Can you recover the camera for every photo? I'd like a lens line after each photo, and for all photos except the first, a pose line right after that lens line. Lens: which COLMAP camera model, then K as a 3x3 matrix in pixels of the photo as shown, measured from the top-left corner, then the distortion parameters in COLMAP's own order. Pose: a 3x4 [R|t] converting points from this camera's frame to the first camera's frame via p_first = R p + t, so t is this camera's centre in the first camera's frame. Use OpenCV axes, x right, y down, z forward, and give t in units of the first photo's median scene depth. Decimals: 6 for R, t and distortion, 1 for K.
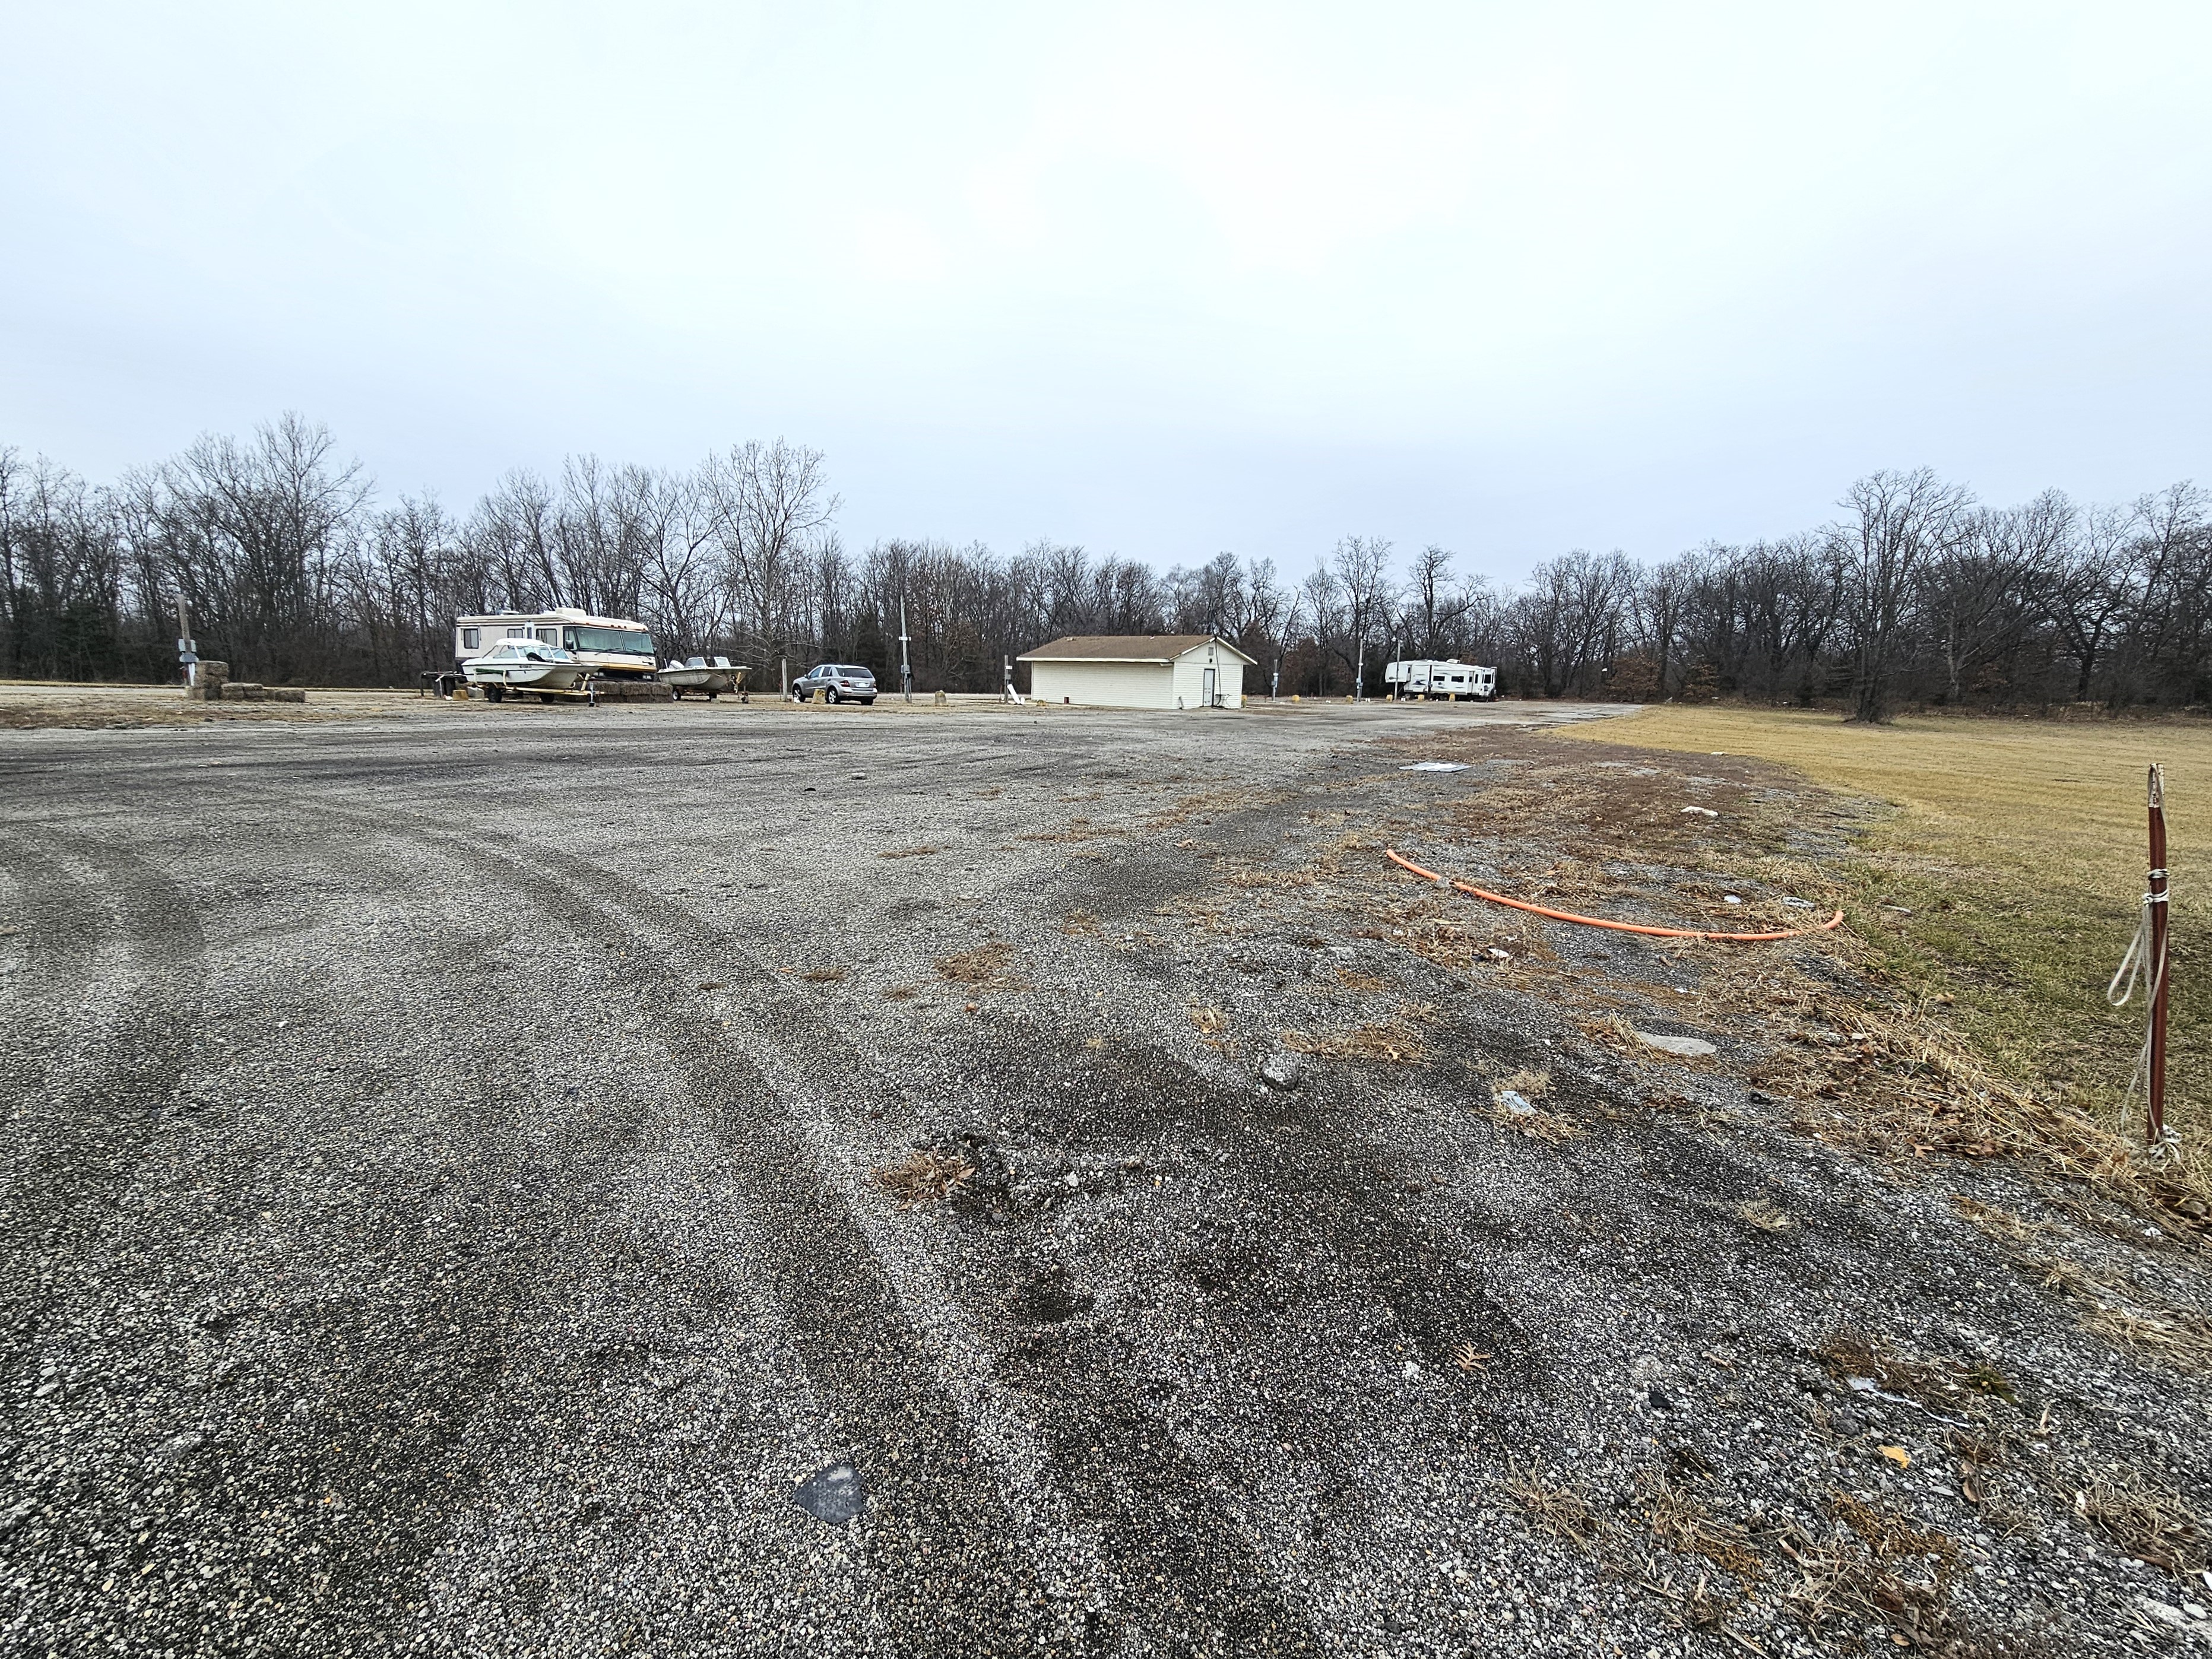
lens RADIAL K [[880.8, 0, 1110.6], [0, 880.8, 829.8], [0, 0, 1]] dist [-0.010871, -0.001376]
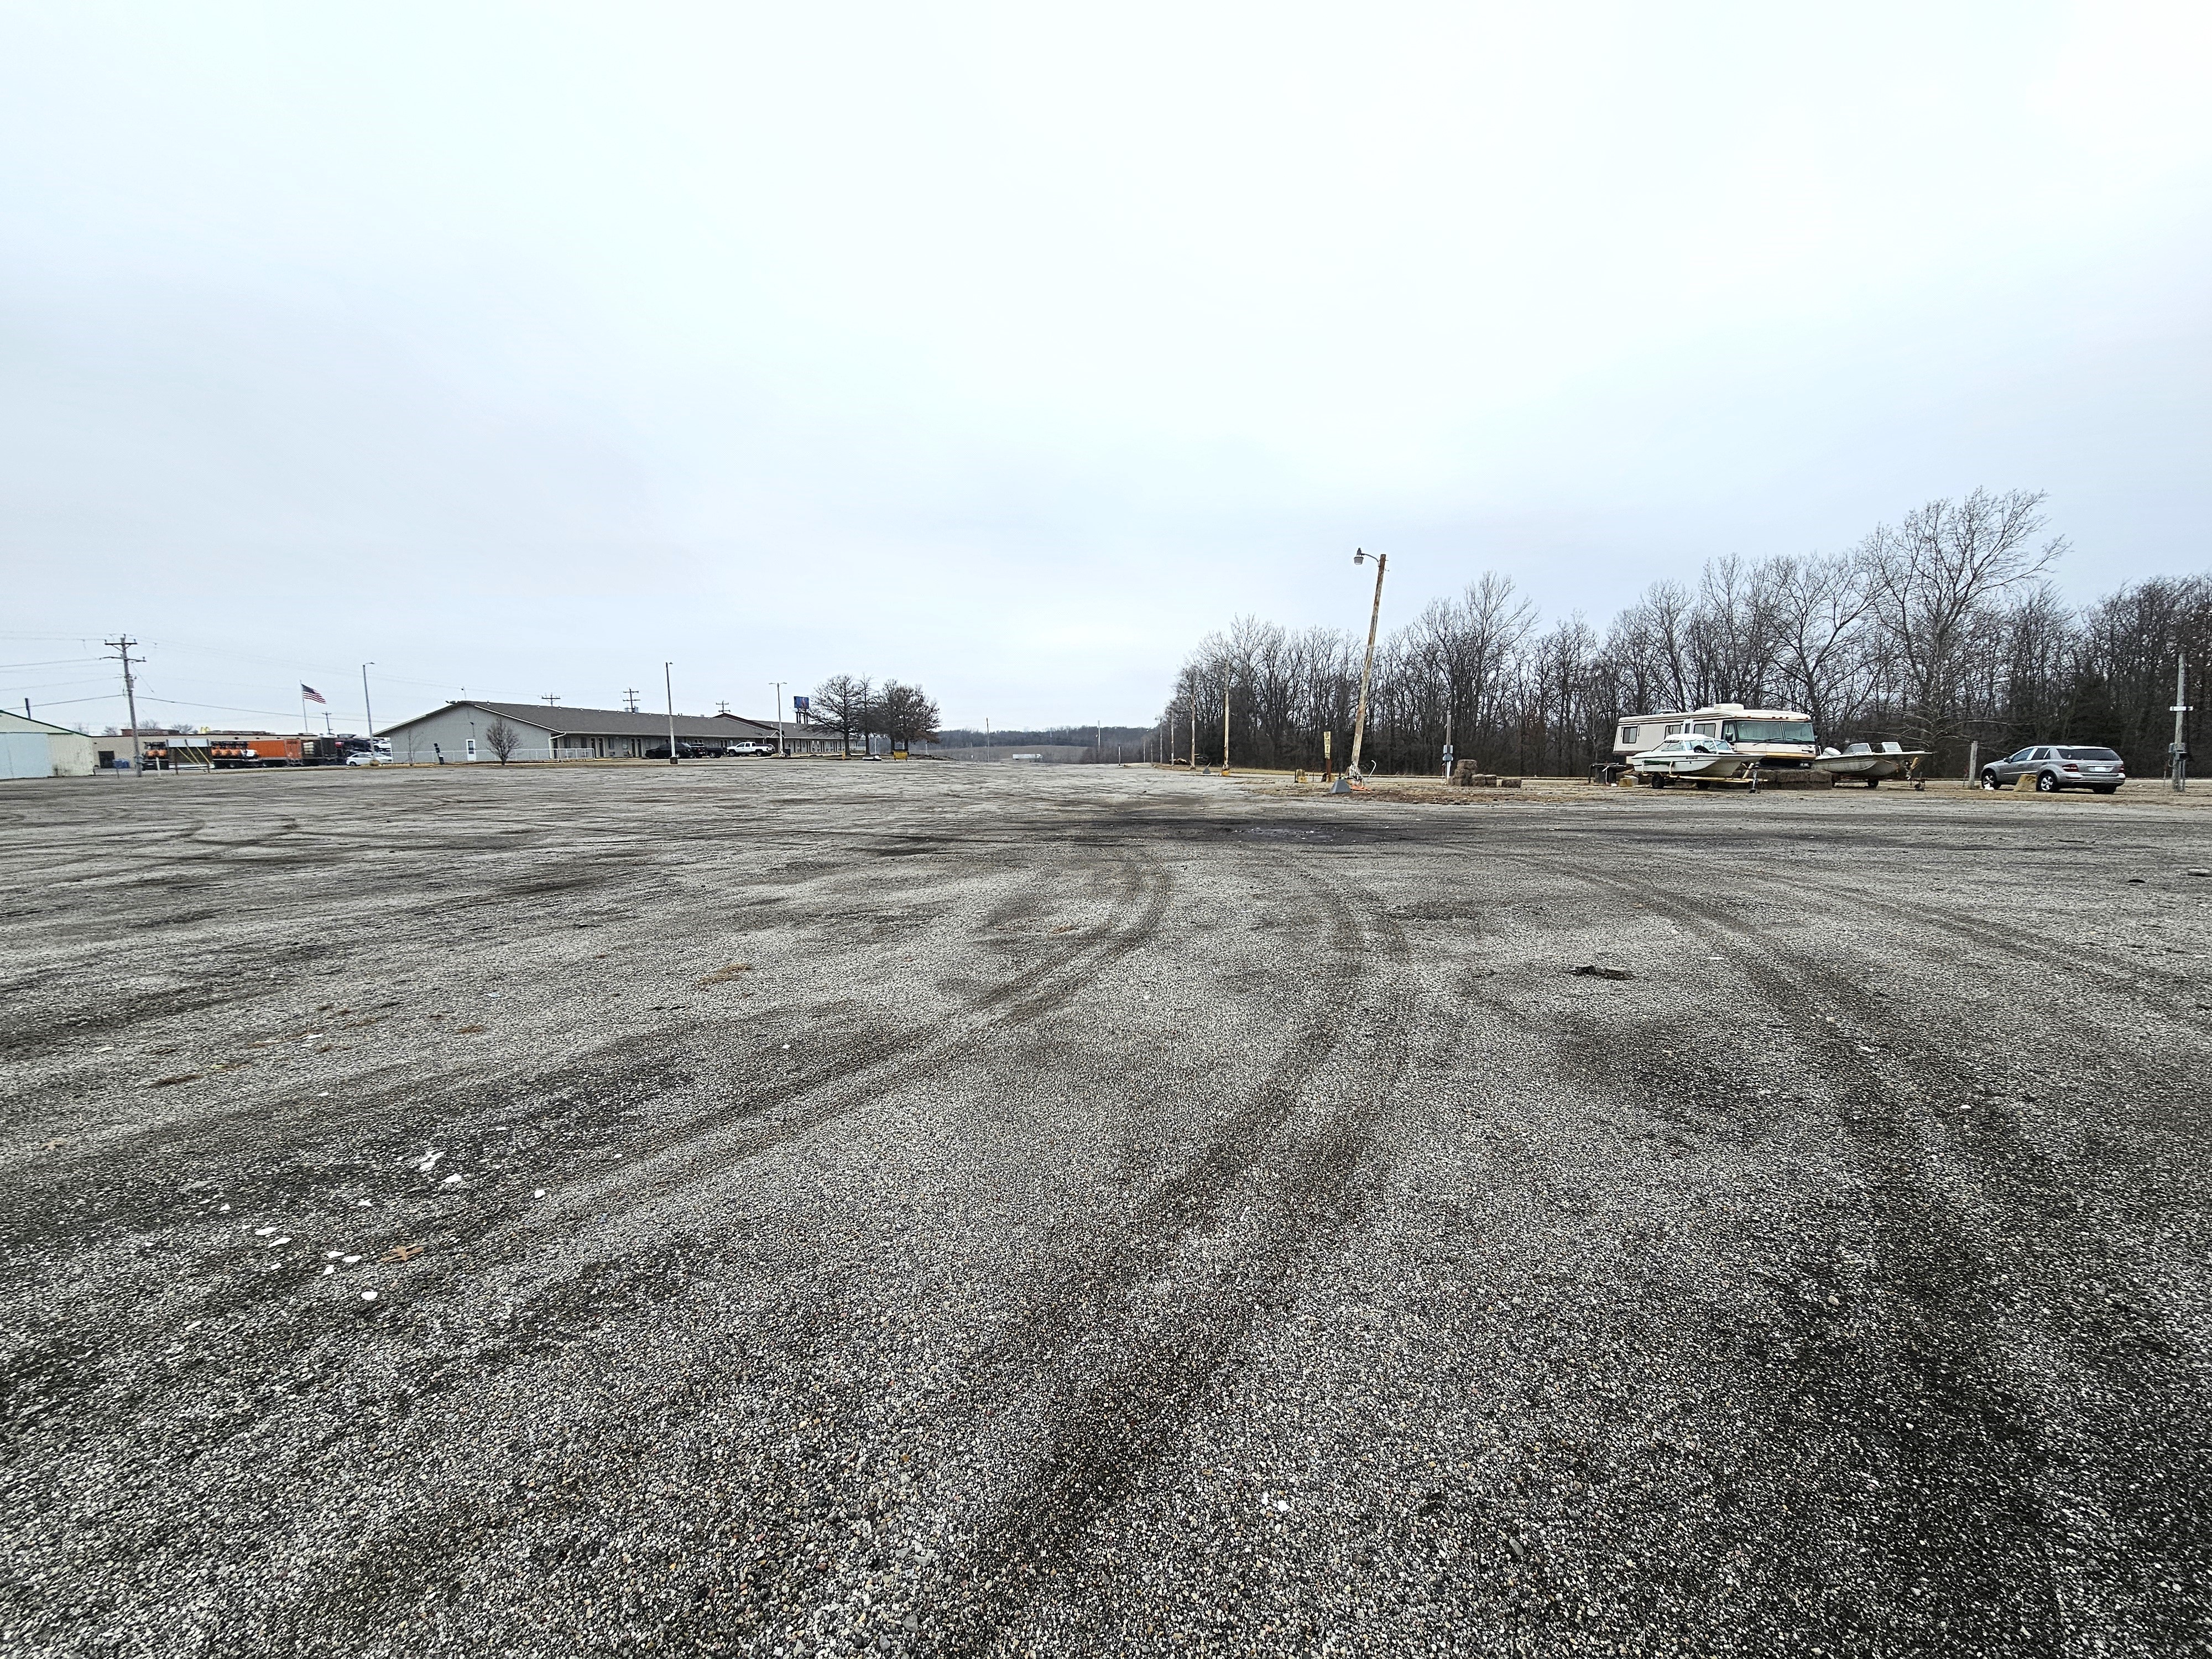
lens RADIAL K [[880.9, 0, 1113.7], [0, 880.9, 839.2], [0, 0, 1]] dist [-0.010871, -0.001376]
pose [[0.479704, 0.052010, -0.875887, -0.016507], [-0.126188, 0.991954, -0.010208, 0.021667], [0.868309, 0.115424, 0.482408, -0.161705]]
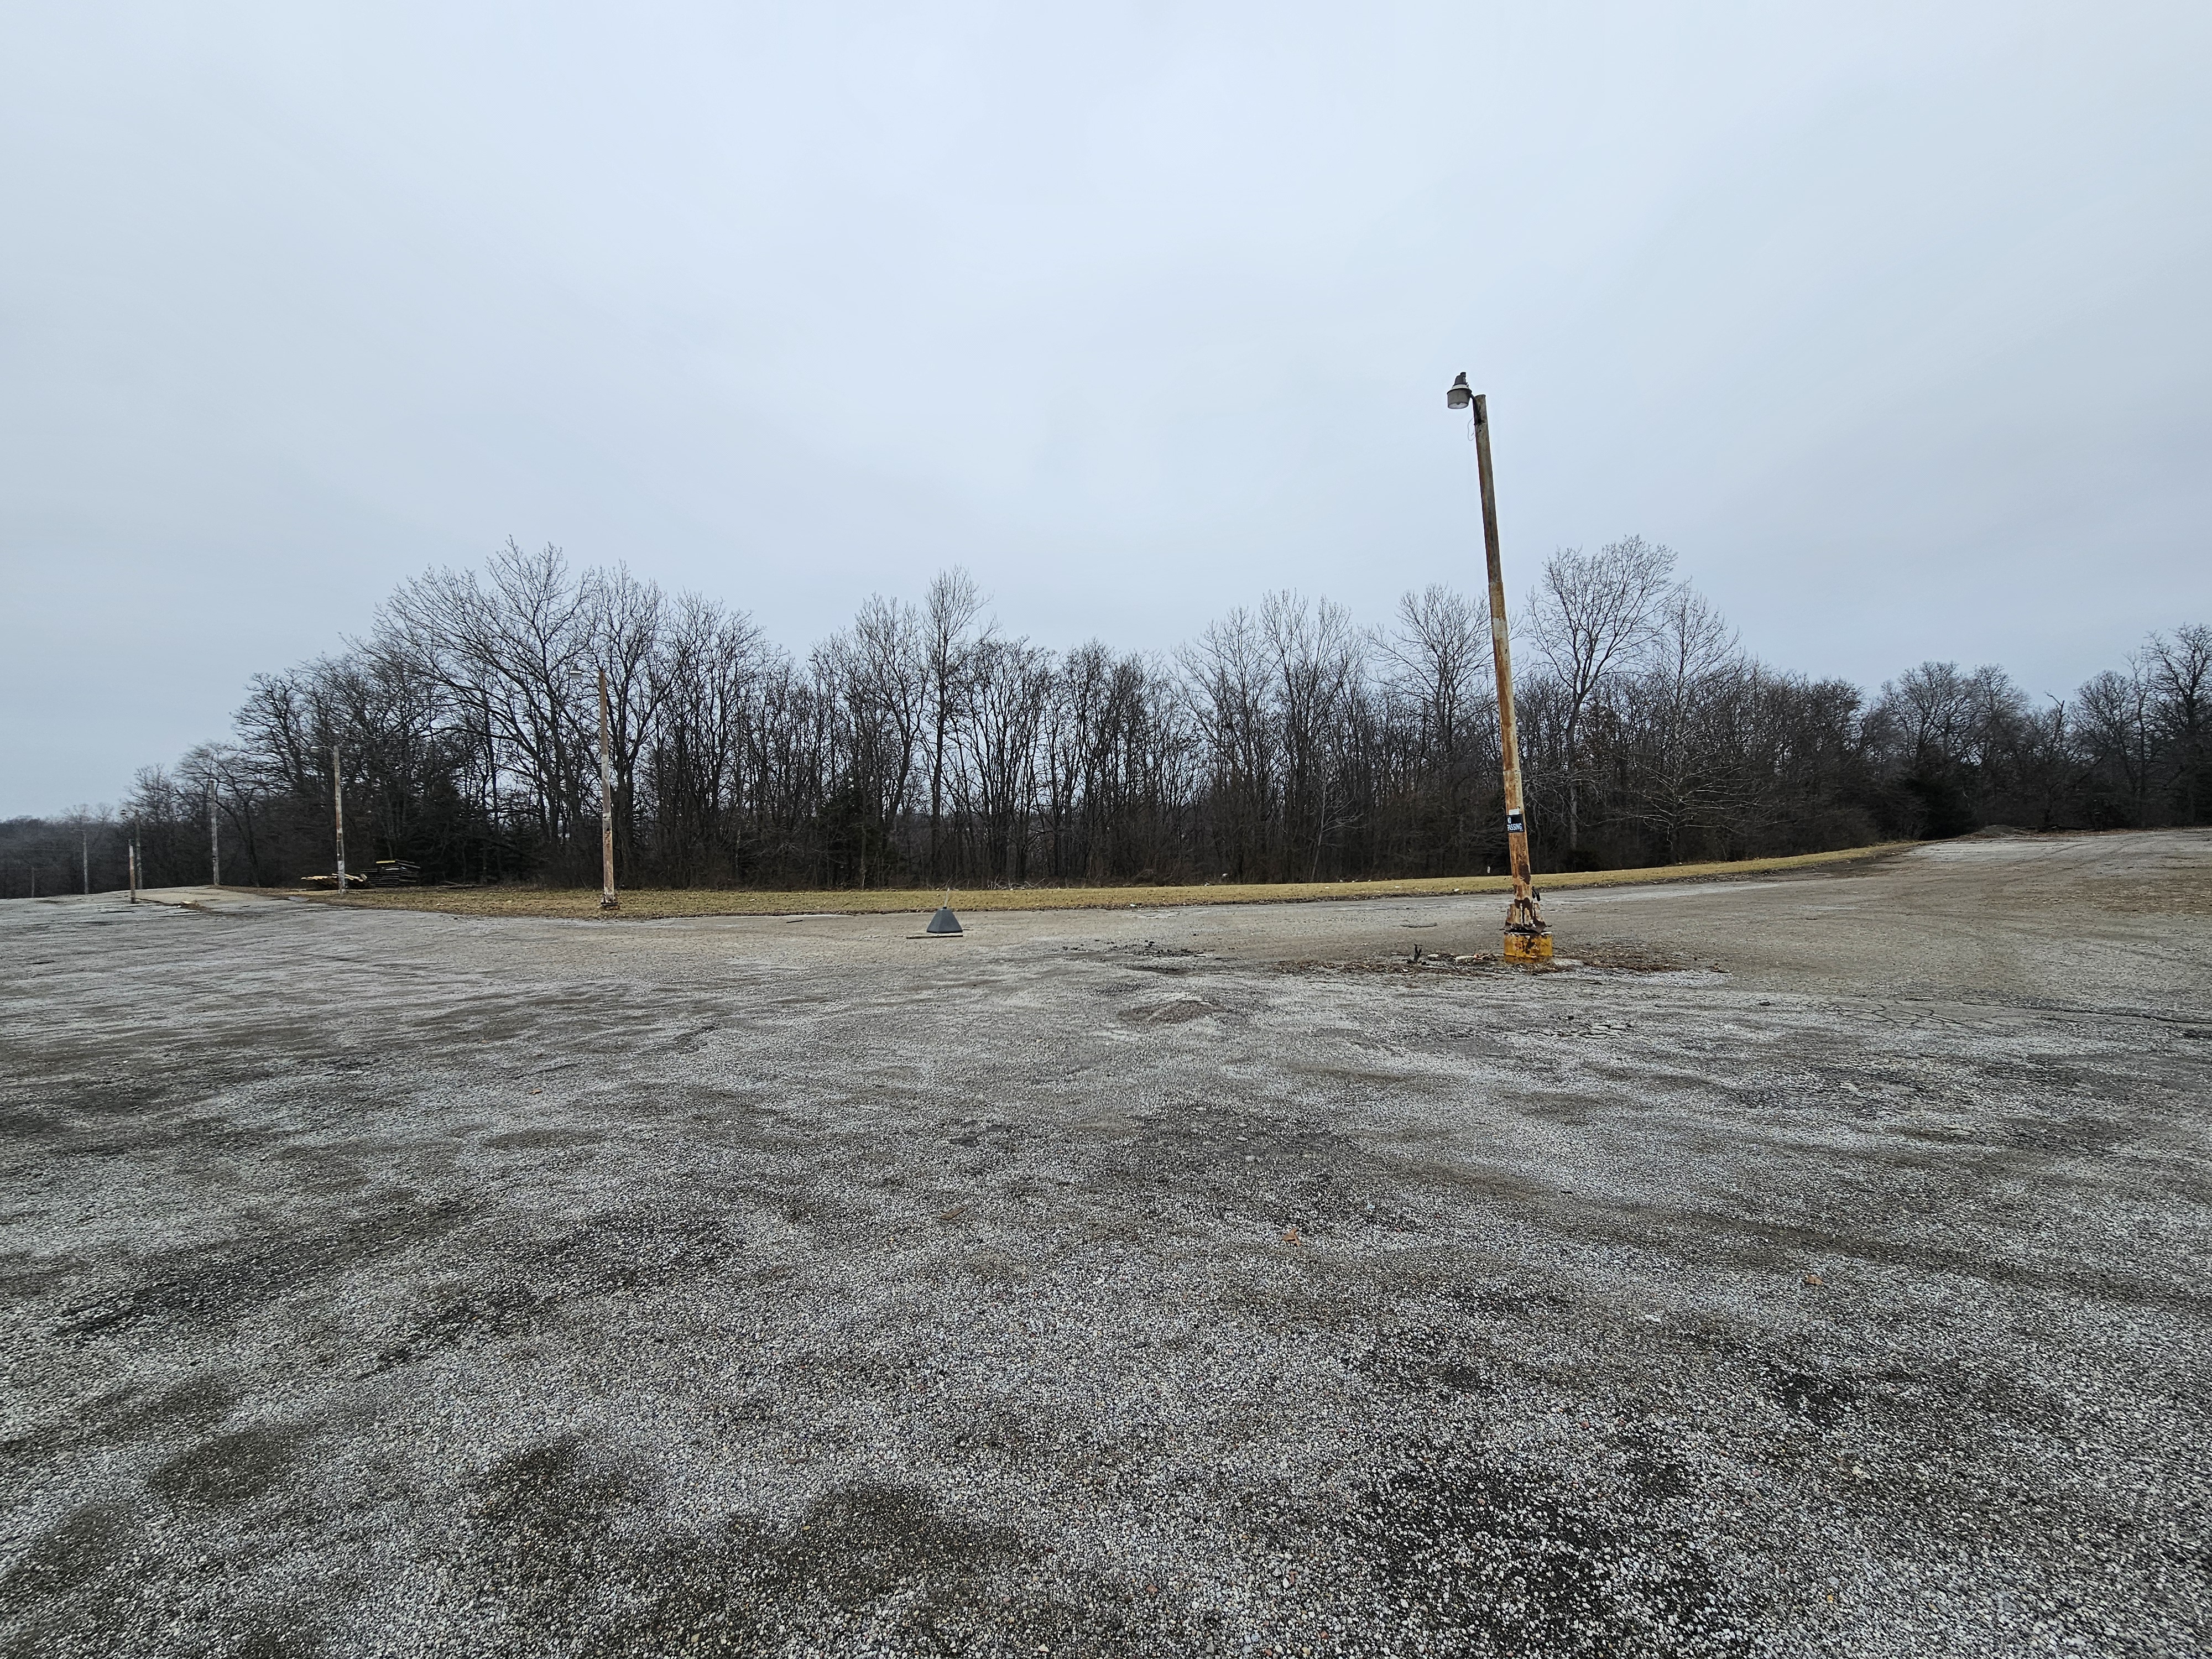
lens RADIAL K [[880.9, 0, 1102.1], [0, 880.9, 838.6], [0, 0, 1]] dist [-0.010871, -0.001376]
pose [[0.991851, -0.054618, -0.115105, -1.412859], [0.035061, 0.985579, -0.165541, -0.131806], [0.122486, 0.160156, 0.979463, 0.427036]]
